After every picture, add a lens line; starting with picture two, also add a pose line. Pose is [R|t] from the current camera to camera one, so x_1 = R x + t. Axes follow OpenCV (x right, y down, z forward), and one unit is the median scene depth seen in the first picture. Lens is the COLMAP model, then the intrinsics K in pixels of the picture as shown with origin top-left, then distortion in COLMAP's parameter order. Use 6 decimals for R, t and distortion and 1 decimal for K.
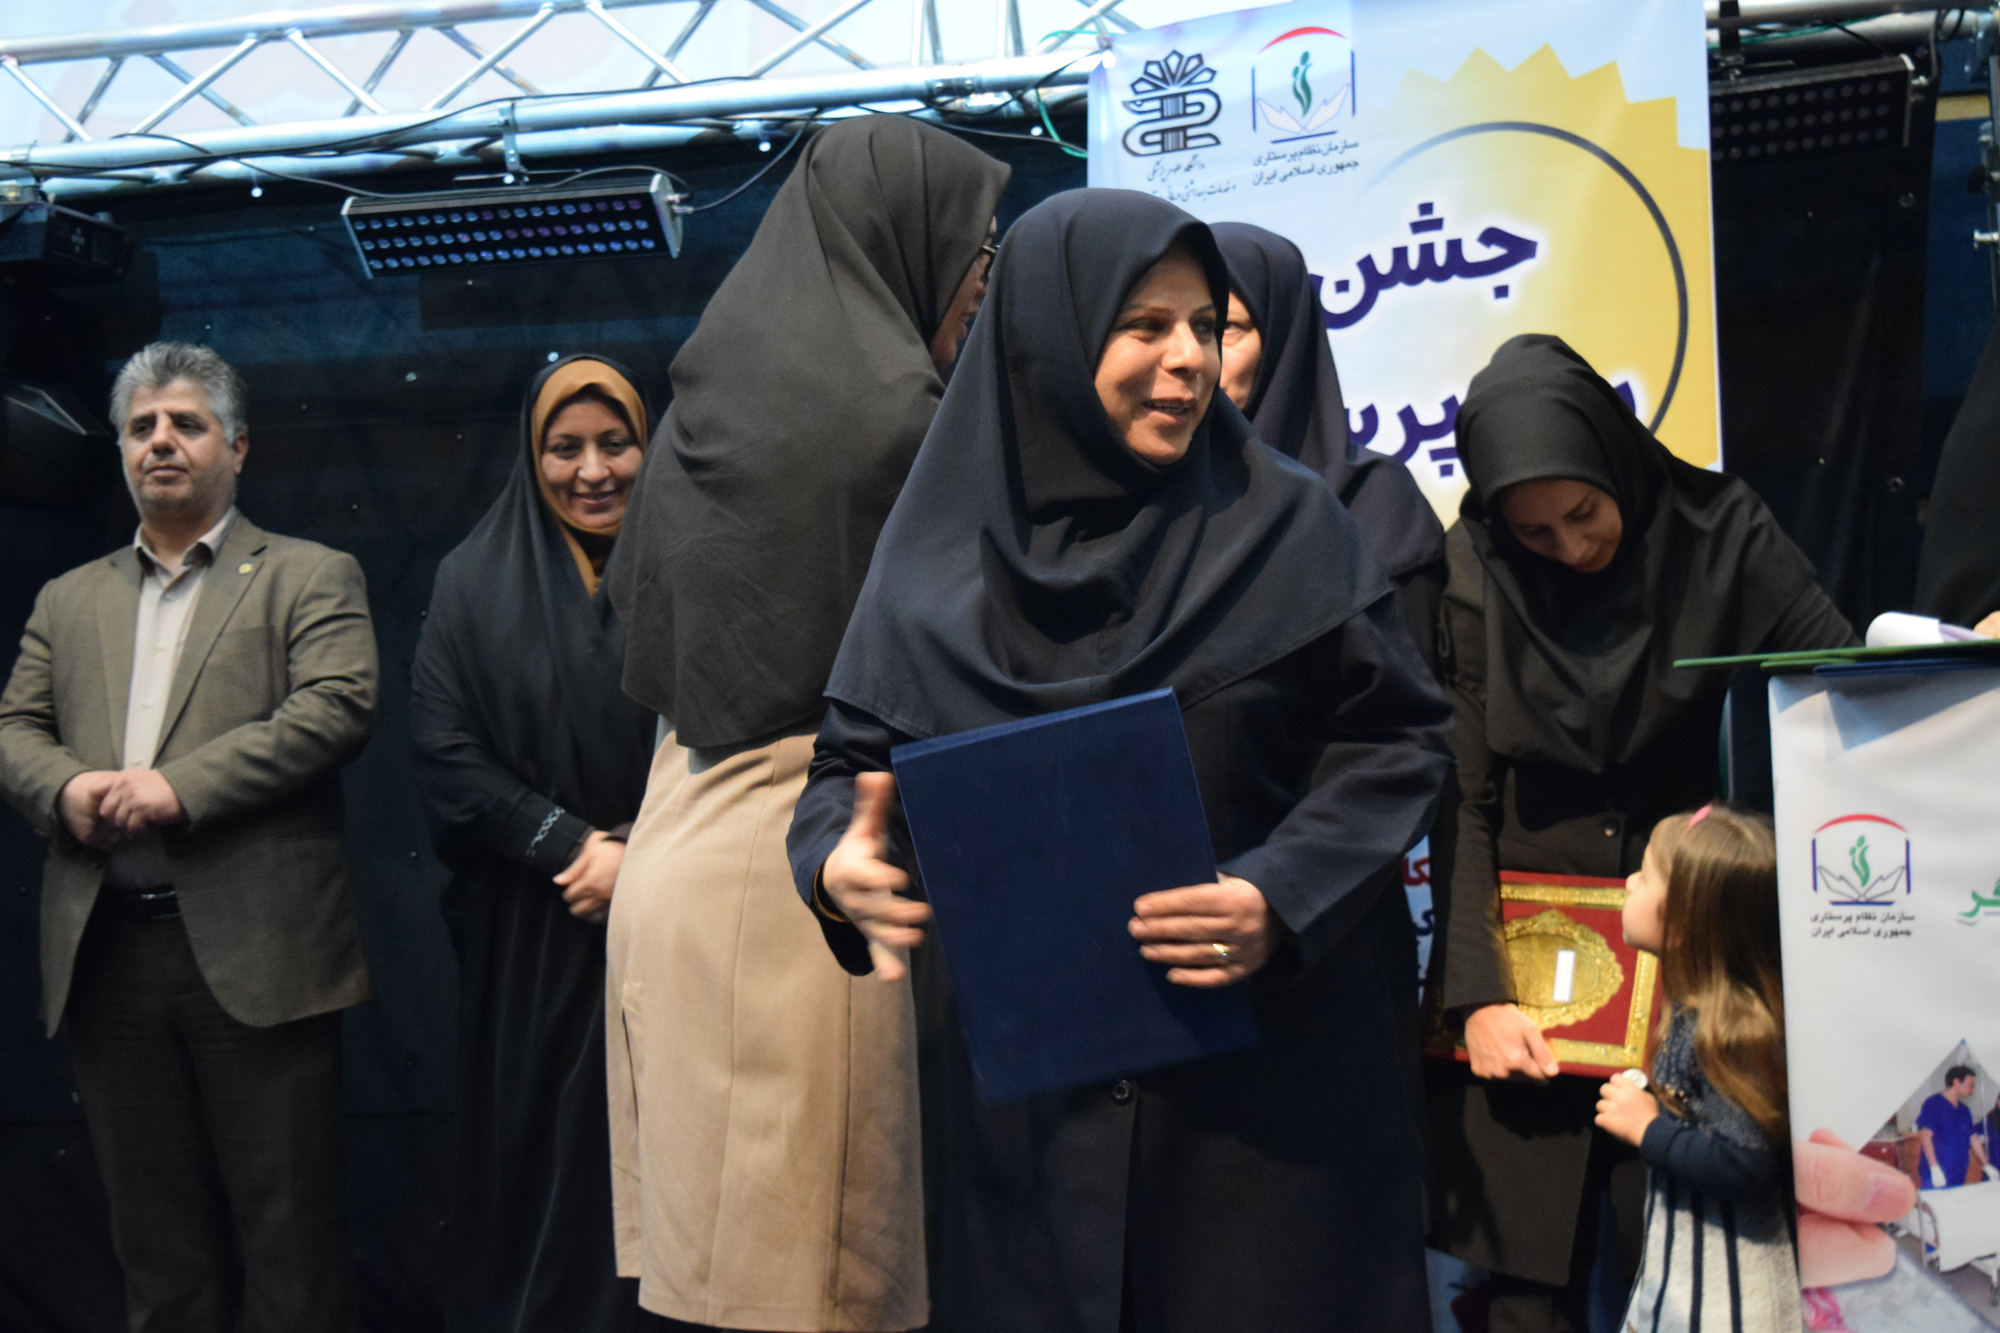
lens RADIAL K [[3199.7, 0, 1005.9], [0, 3199.7, 654.7], [0, 0, 1]] dist [-0.014266, 0.000000]
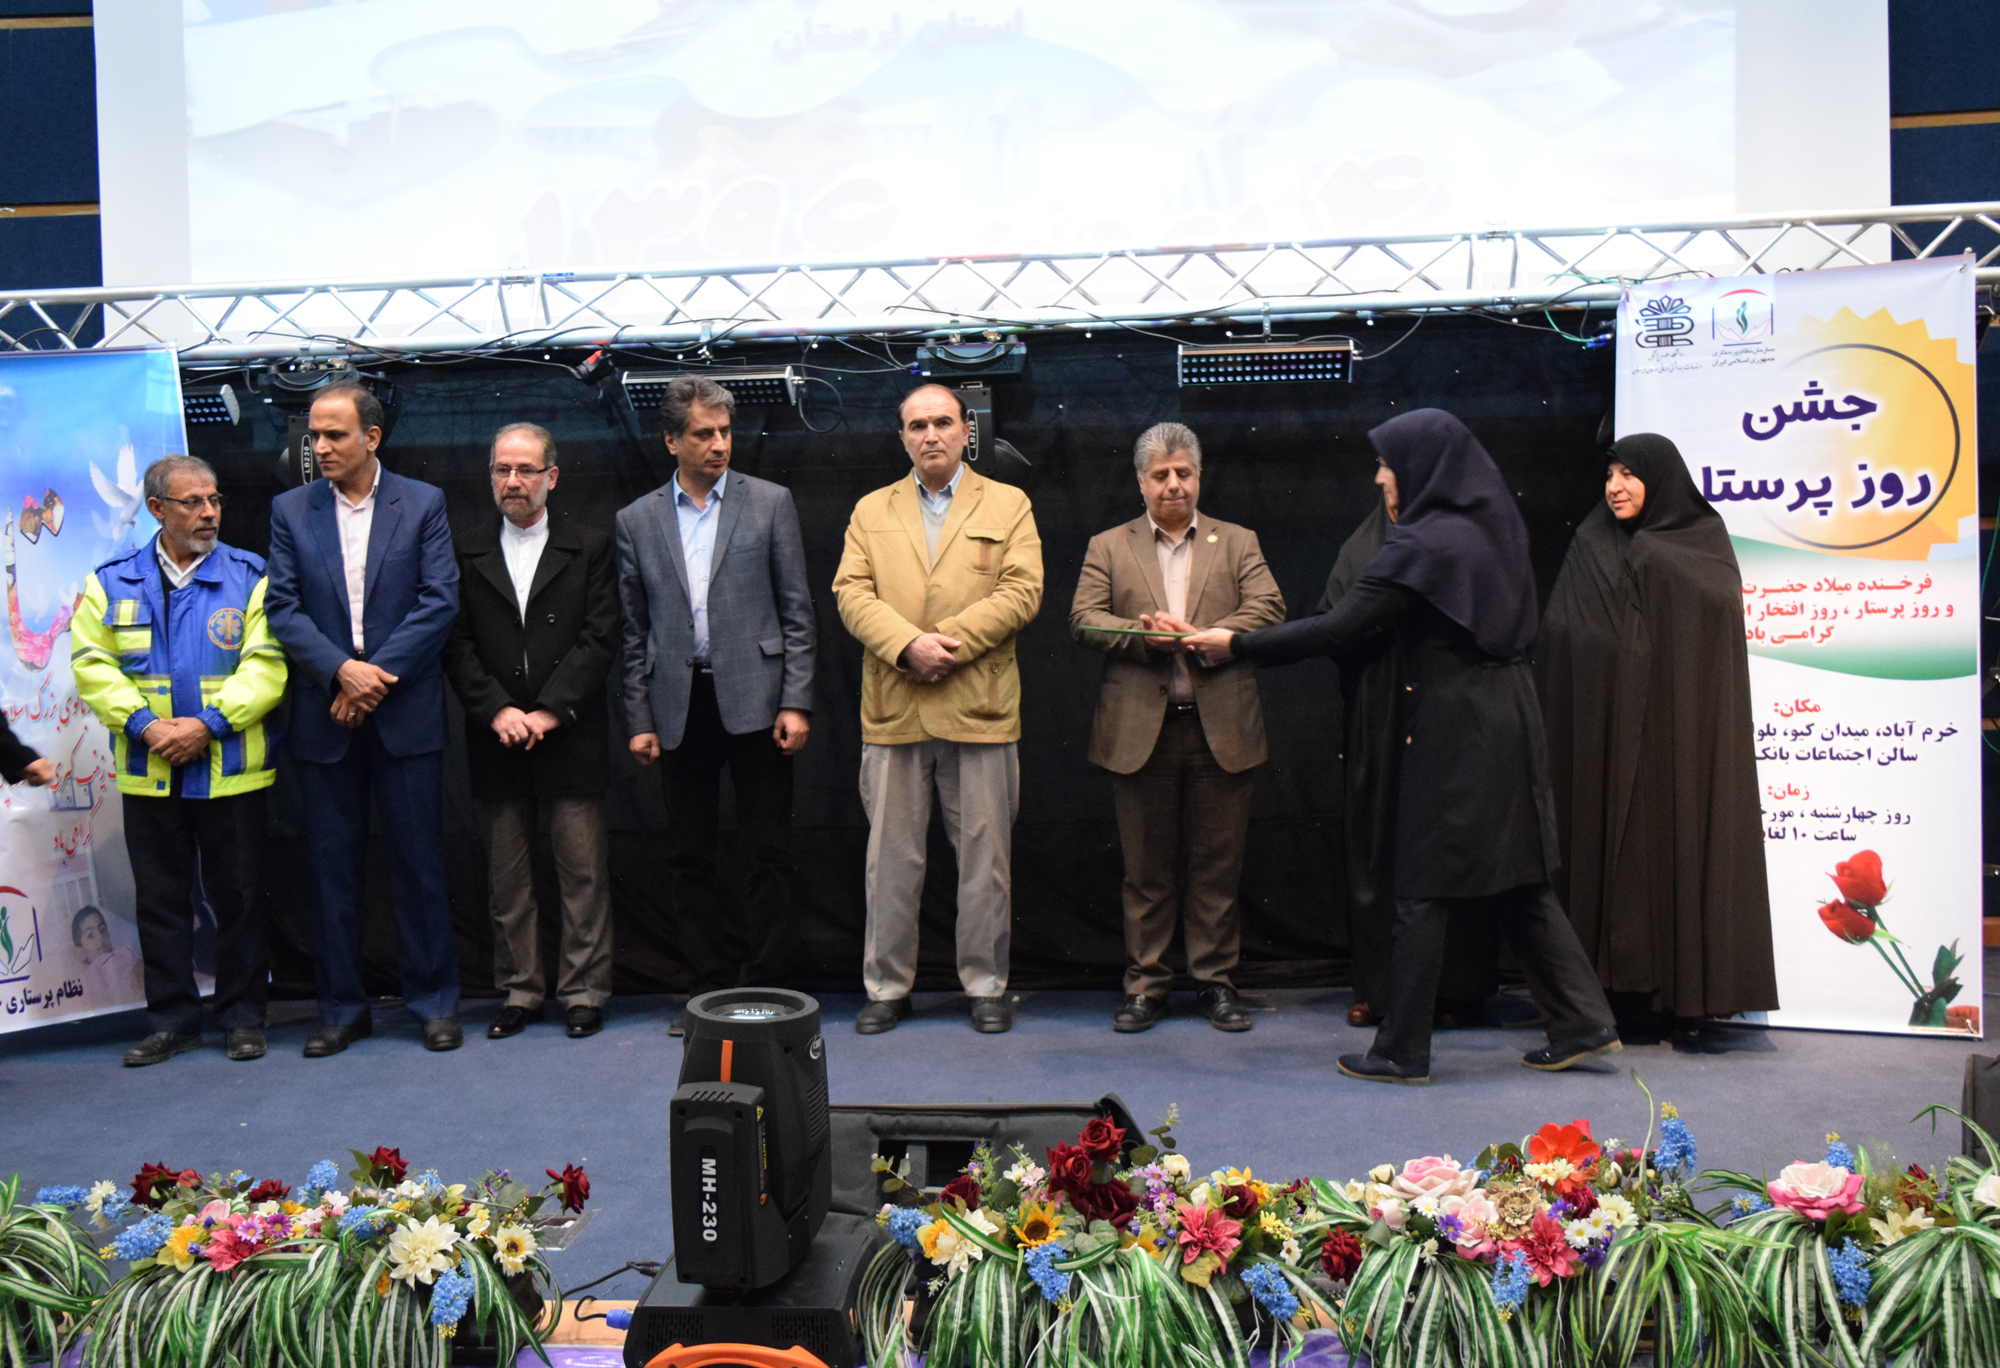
lens RADIAL K [[2031.5, 0, 939.9], [0, 2031.5, 699.4], [0, 0, 1]] dist [-0.018447, 0.000000]
pose [[0.996261, 0.014507, 0.085169, -0.517243], [-0.021084, 0.996821, 0.076839, -0.024801], [-0.083783, -0.078348, 0.993399, -0.250132]]
